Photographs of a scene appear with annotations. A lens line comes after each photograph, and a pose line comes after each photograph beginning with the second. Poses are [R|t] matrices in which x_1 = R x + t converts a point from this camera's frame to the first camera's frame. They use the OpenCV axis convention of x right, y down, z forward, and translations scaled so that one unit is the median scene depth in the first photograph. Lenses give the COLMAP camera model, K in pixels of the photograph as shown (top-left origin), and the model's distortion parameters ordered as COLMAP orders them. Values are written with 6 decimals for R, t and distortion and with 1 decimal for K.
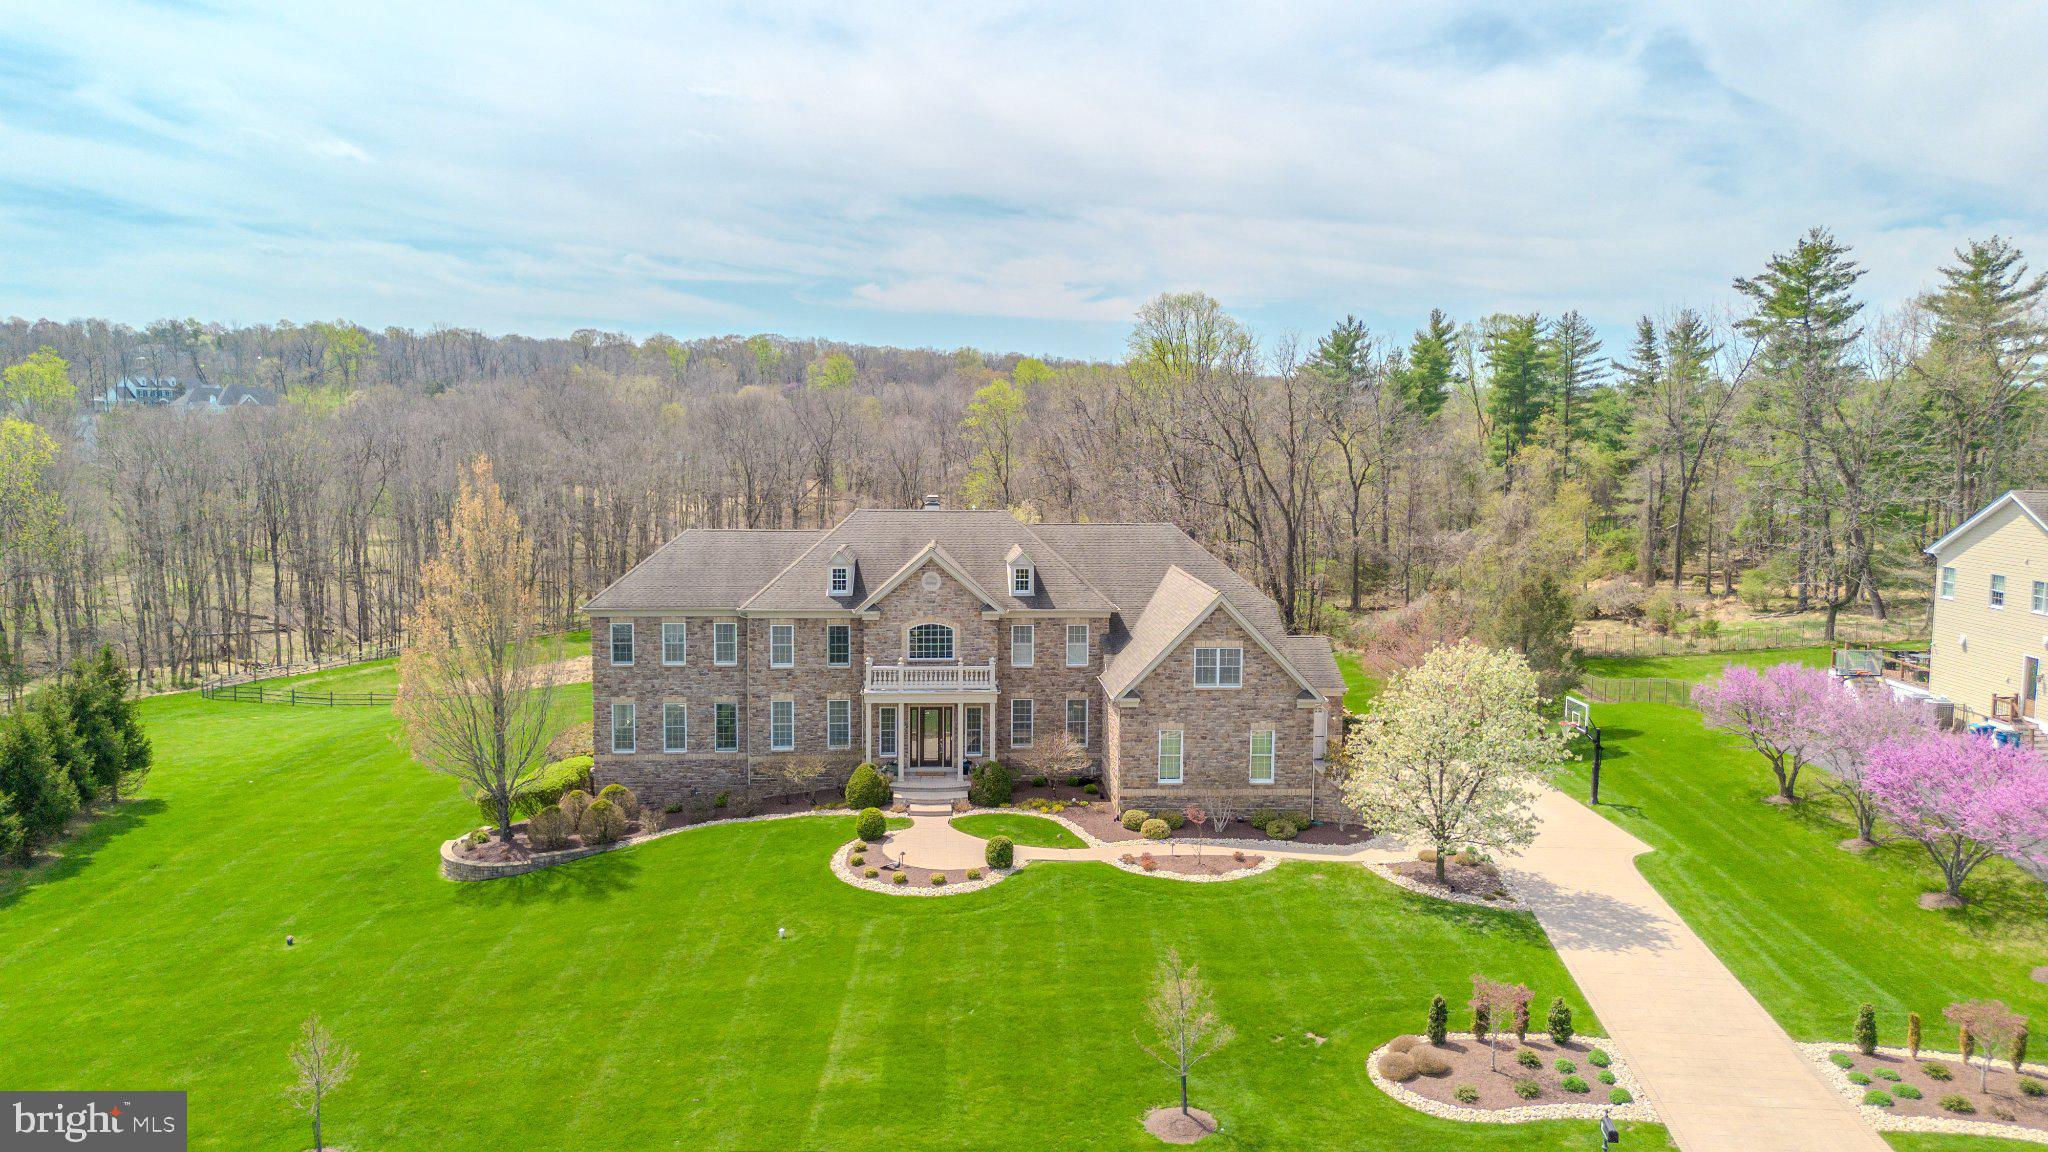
lens RADIAL K [[1450.1, 0, 1022.0], [0, 1450.1, 573.5], [0, 0, 1]] dist [0.069529, -0.071126]
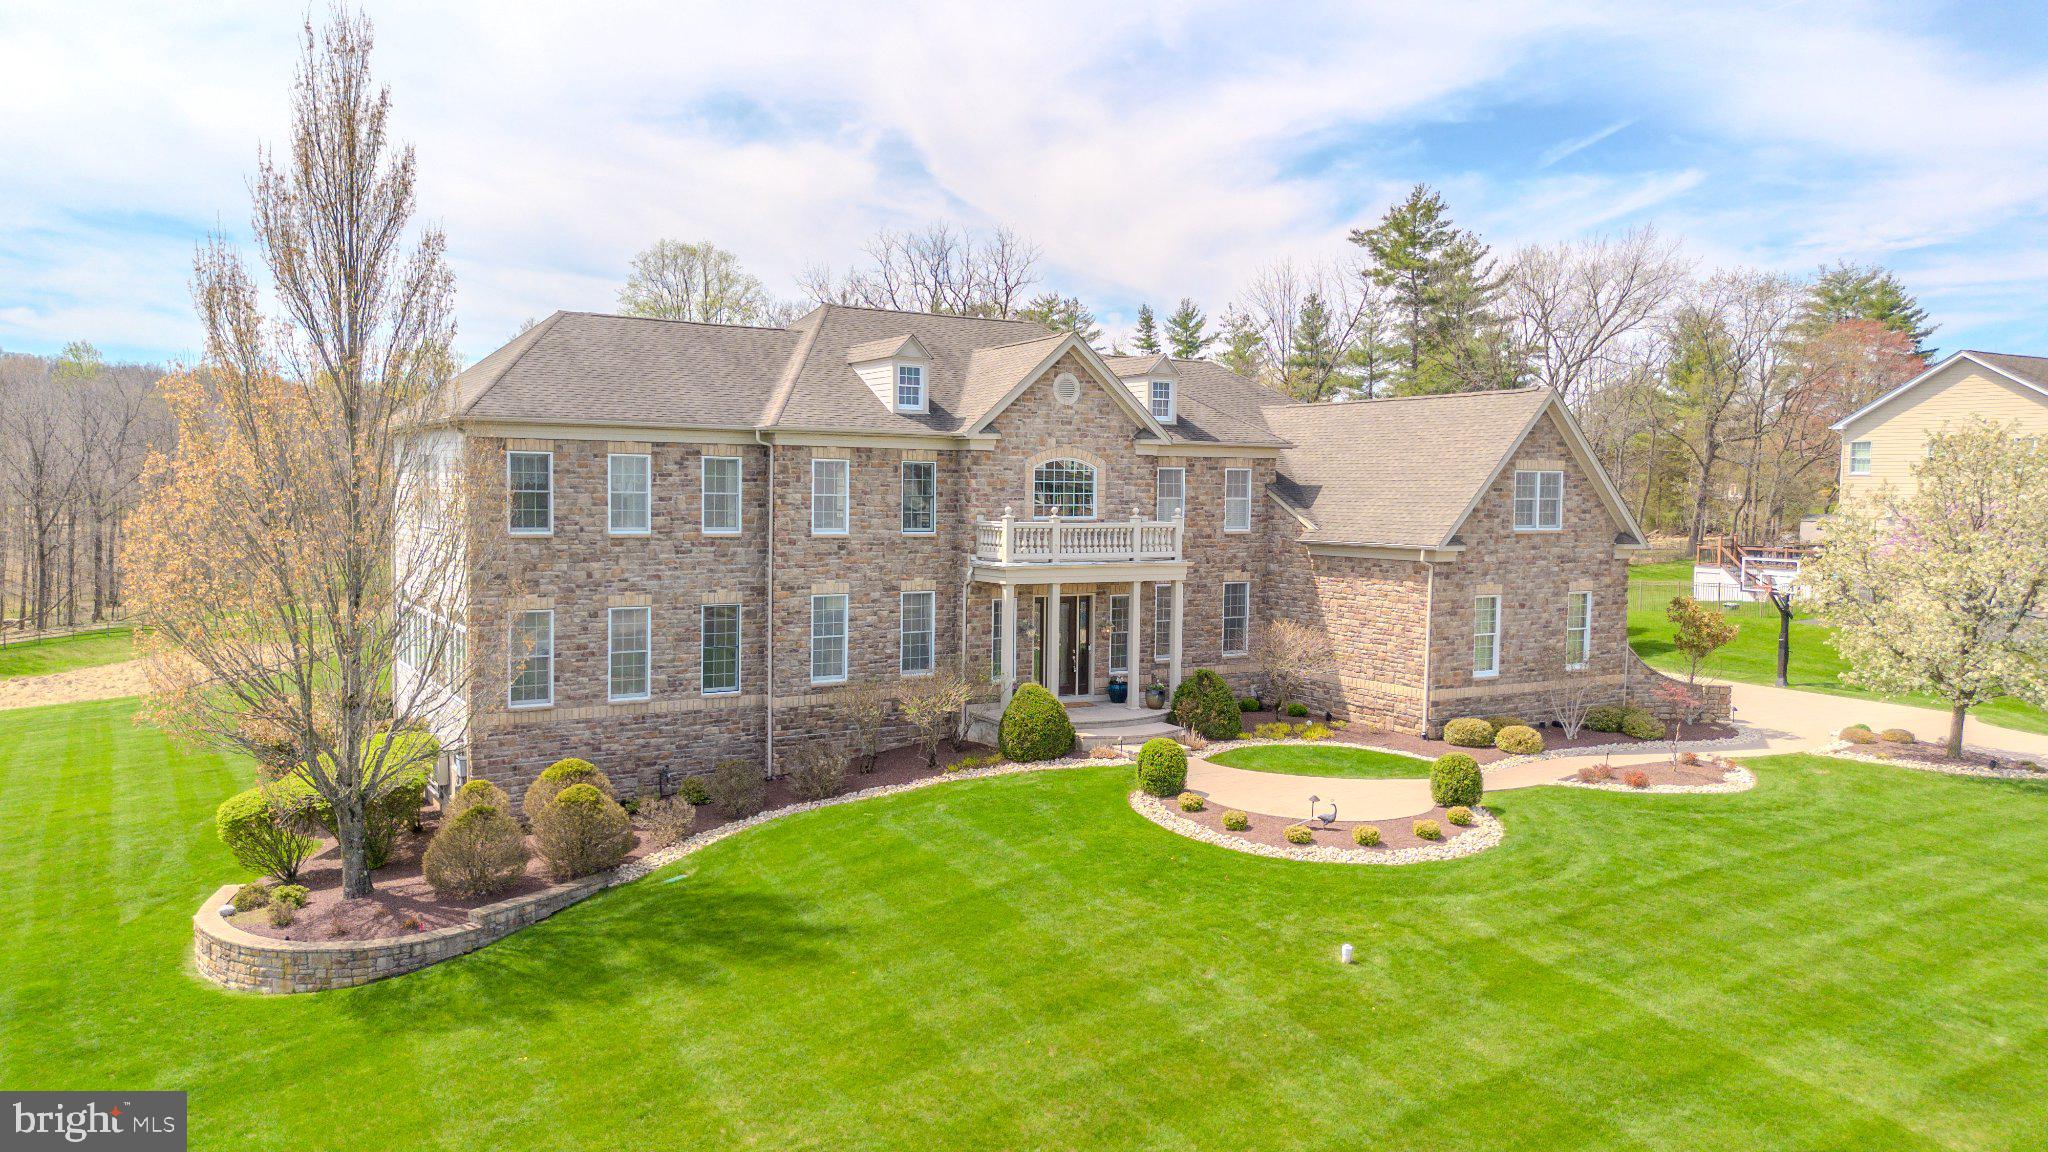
lens RADIAL K [[1450.1, 0, 1021.0], [0, 1450.1, 570.1], [0, 0, 1]] dist [0.069529, -0.071126]
pose [[0.881277, -0.022123, 0.472081, -0.375348], [0.042507, 0.998566, -0.032556, 0.102255], [-0.470684, 0.048757, 0.880954, 0.482088]]
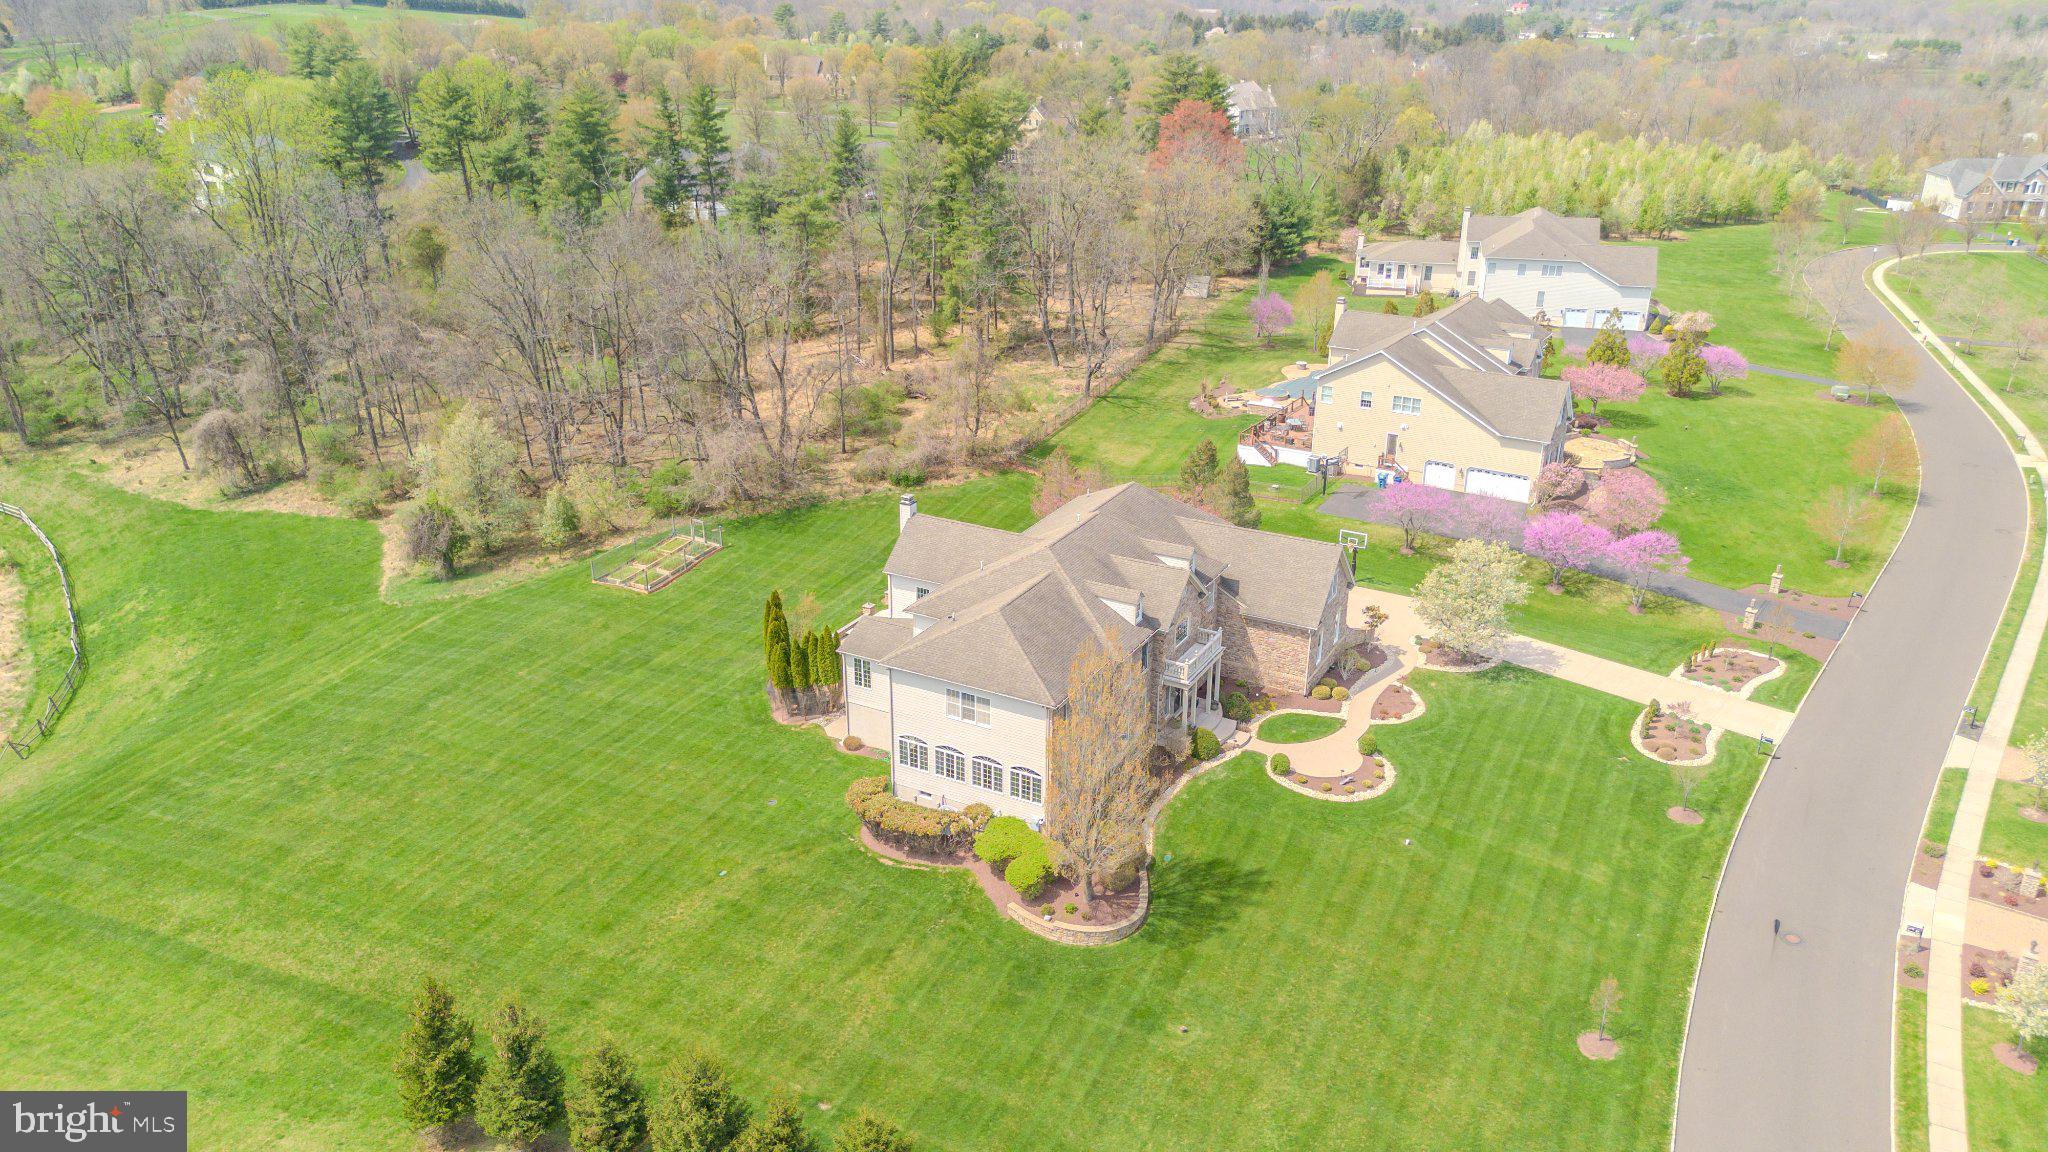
lens RADIAL K [[1450.1, 0, 1021.6], [0, 1450.1, 577.8], [0, 0, 1]] dist [0.069529, -0.071126]
pose [[0.527371, -0.328341, 0.783628, -1.245693], [0.085073, 0.938082, 0.335804, -0.492064], [-0.845365, -0.110428, 0.522650, 0.414824]]
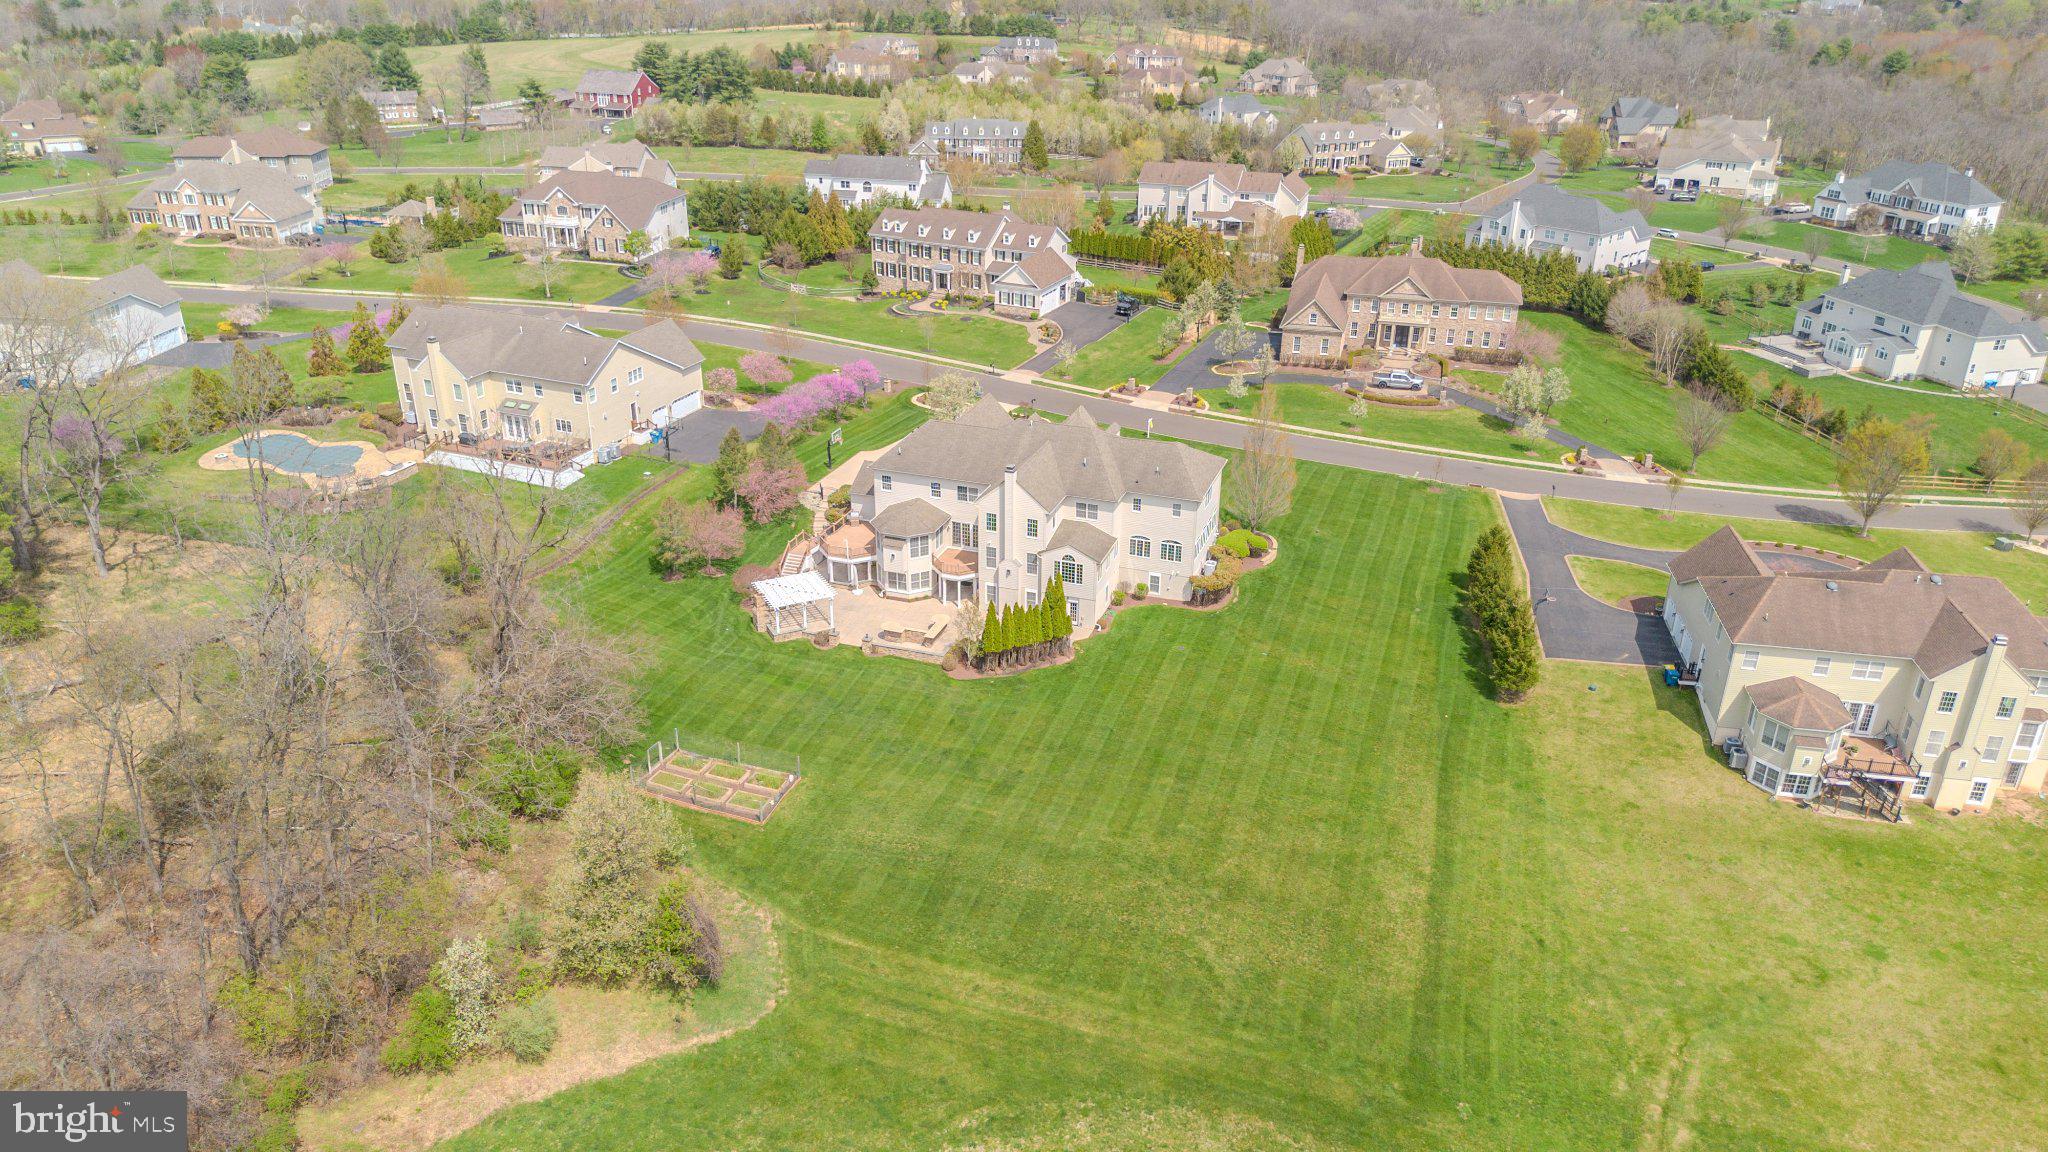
lens RADIAL K [[1450.1, 0, 1018.3], [0, 1450.1, 588.3], [0, 0, 1]] dist [0.069529, -0.071126]
pose [[-0.923126, -0.178429, 0.340591, -0.802027], [0.022684, 0.858989, 0.511491, -0.945668], [-0.383829, 0.479897, -0.788907, 2.979542]]
